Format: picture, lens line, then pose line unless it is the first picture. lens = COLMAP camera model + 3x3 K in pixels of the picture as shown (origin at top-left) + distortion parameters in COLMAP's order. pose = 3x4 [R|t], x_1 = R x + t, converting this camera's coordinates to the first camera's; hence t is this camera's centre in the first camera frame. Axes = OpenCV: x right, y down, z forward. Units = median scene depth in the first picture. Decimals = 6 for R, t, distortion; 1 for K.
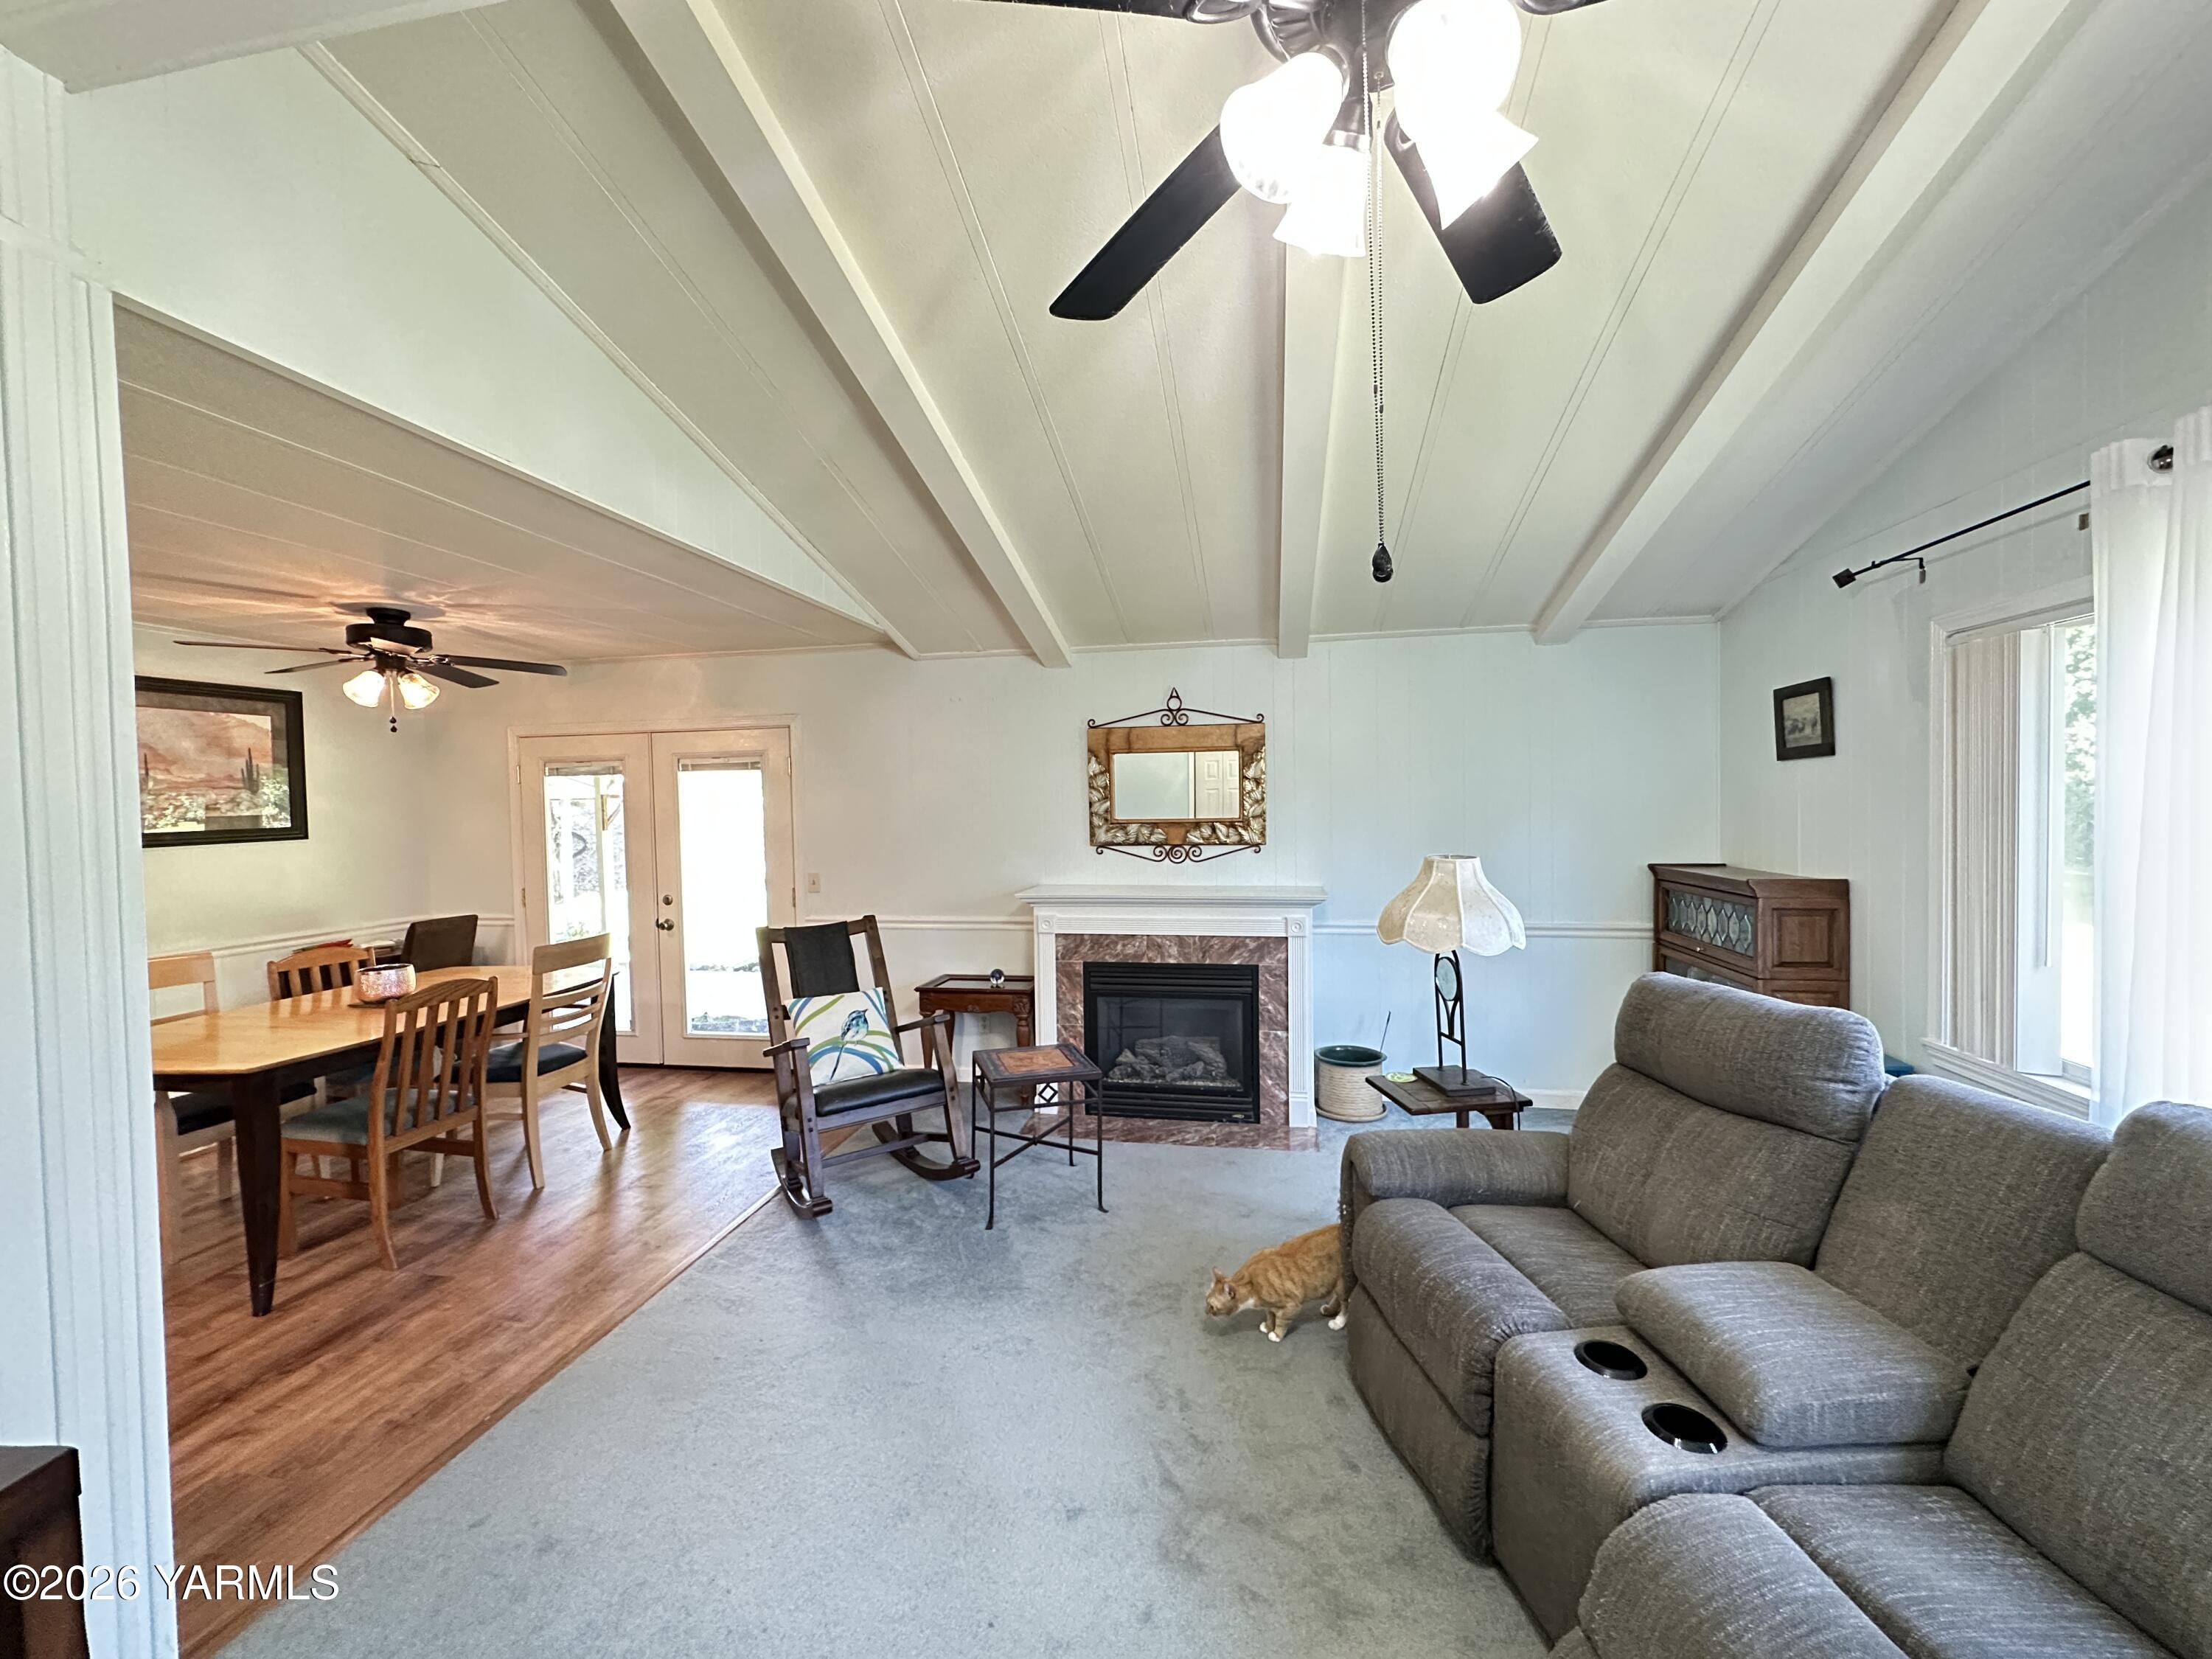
lens RADIAL K [[878.3, 0, 1106.0], [0, 878.3, 829.5], [0, 0, 1]] dist [-0.001172, 0.000203]
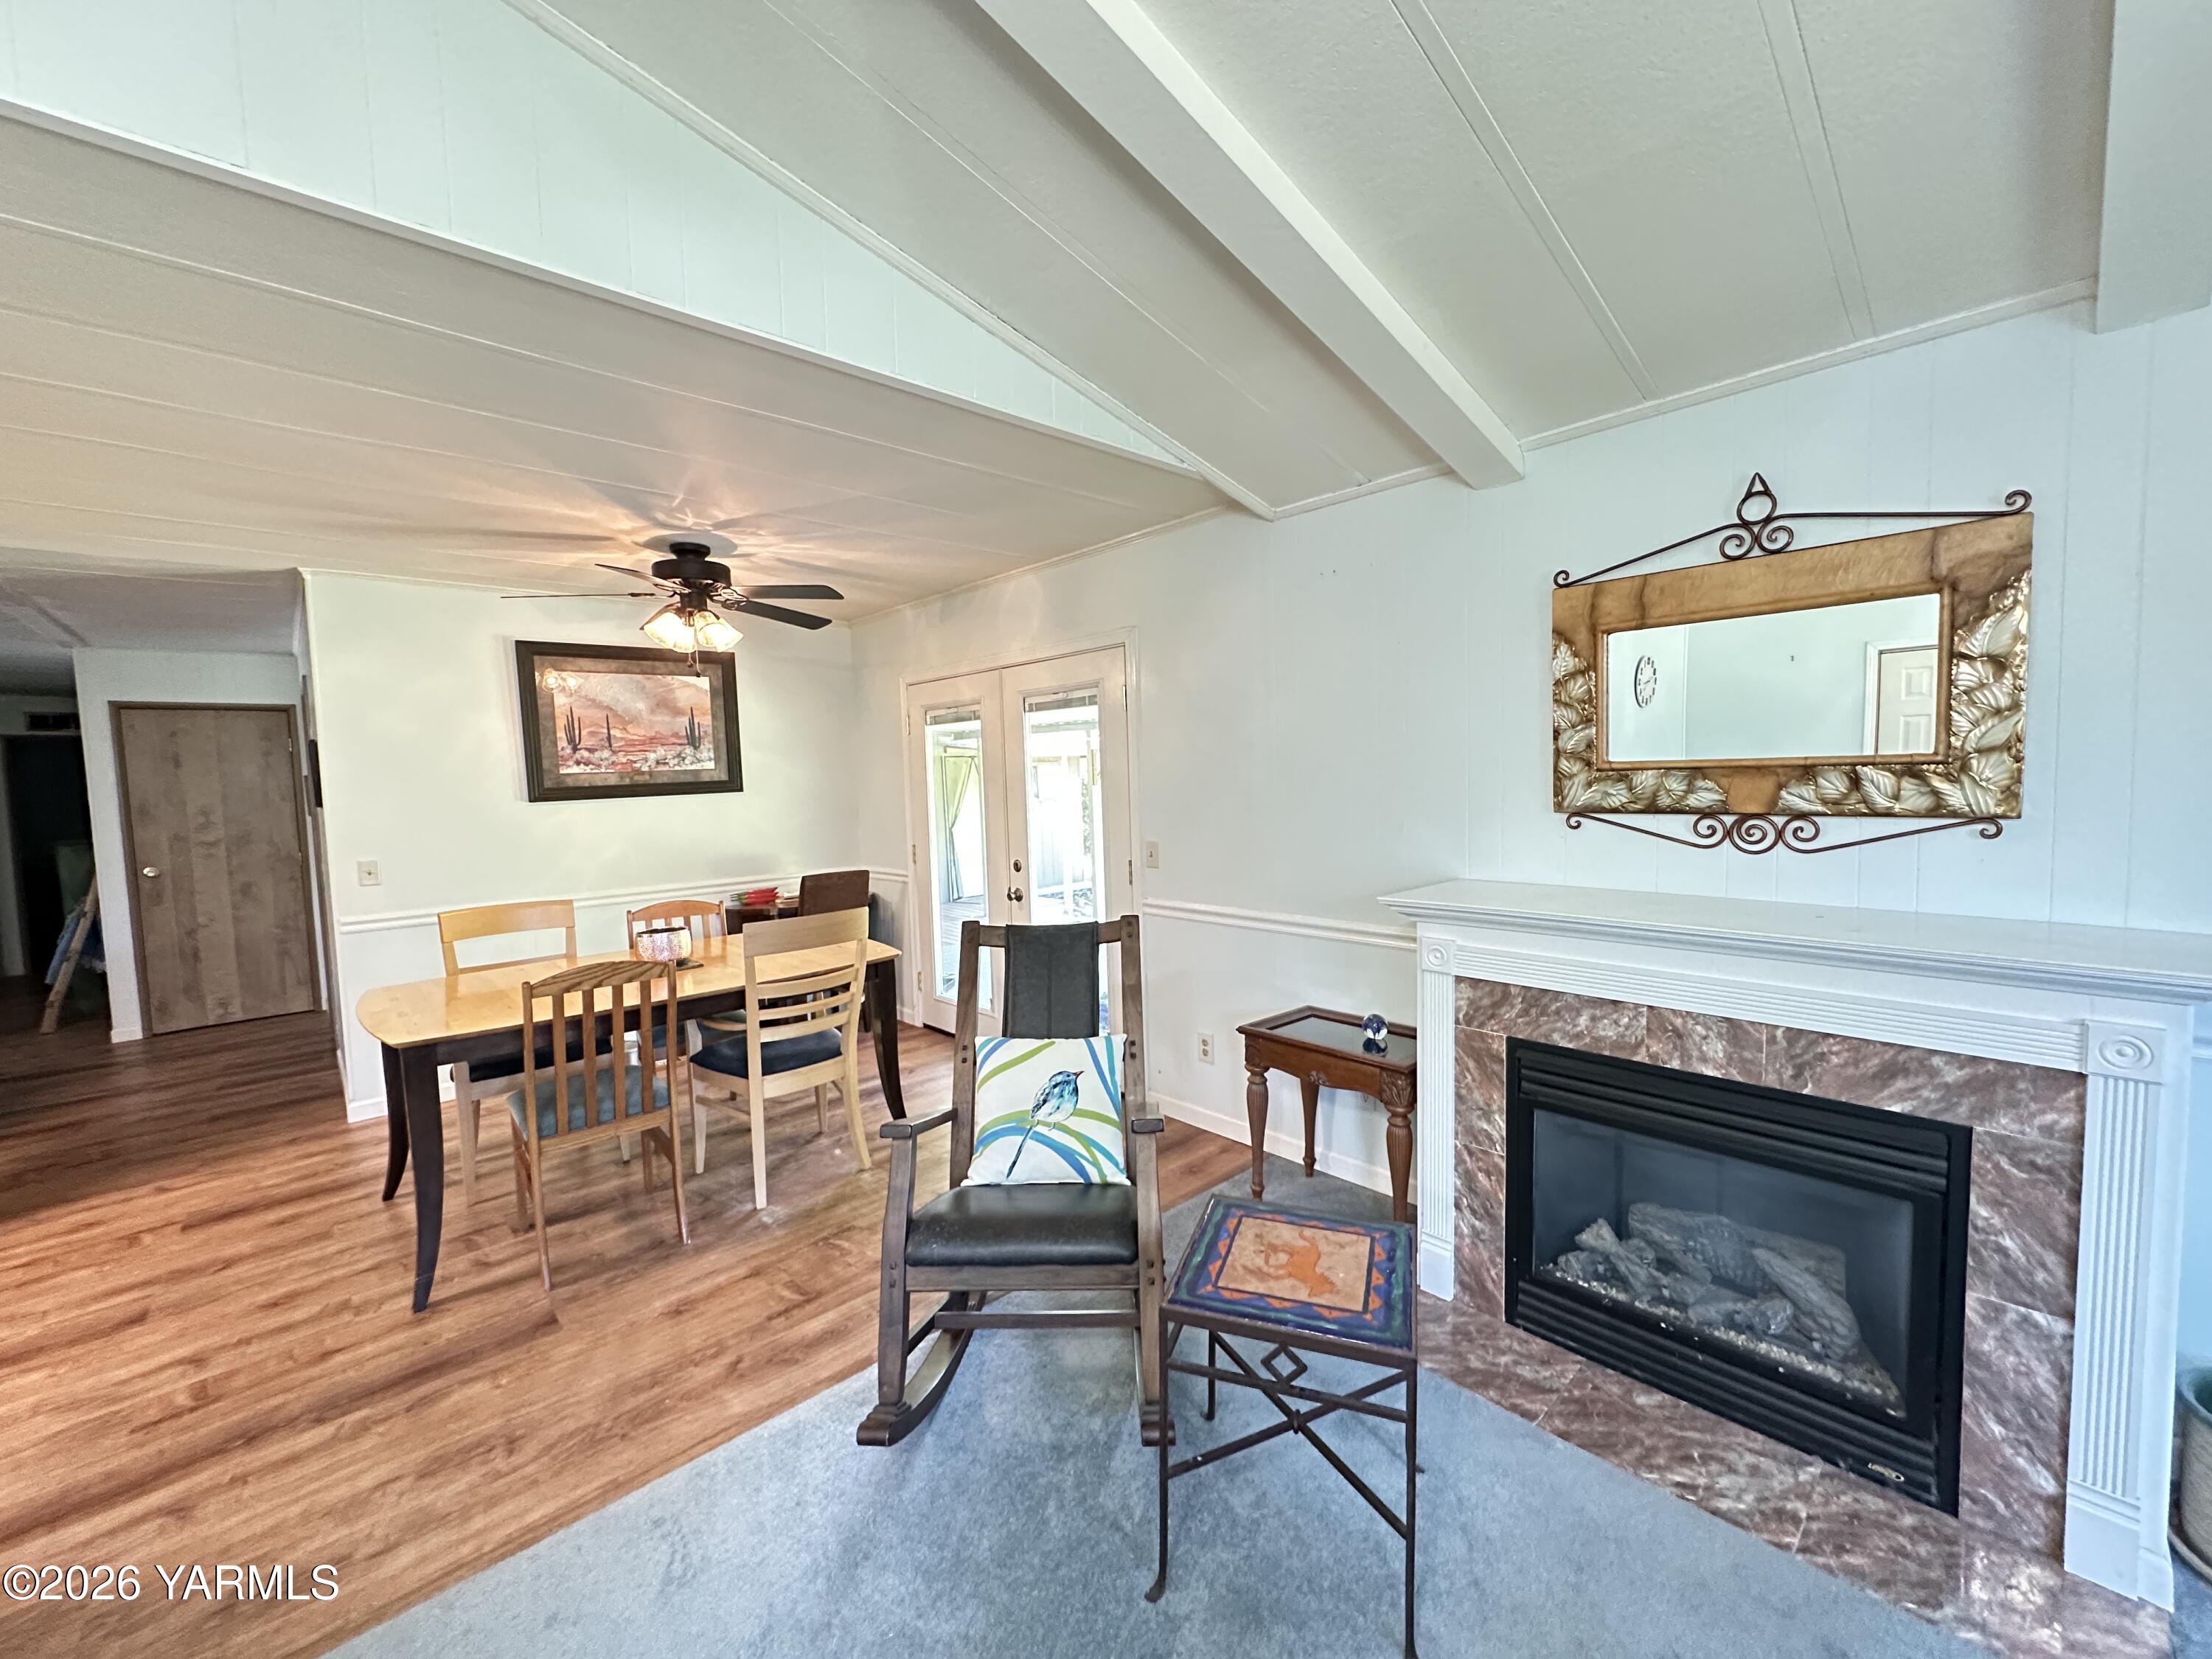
lens RADIAL K [[878.3, 0, 1106.0], [0, 878.3, 829.5], [0, 0, 1]] dist [-0.001172, 0.000203]
pose [[0.801032, 0.031479, -0.597794, 0.089689], [-0.001552, 0.998722, 0.050513, 0.002614], [0.598620, -0.039535, 0.800057, 0.441526]]
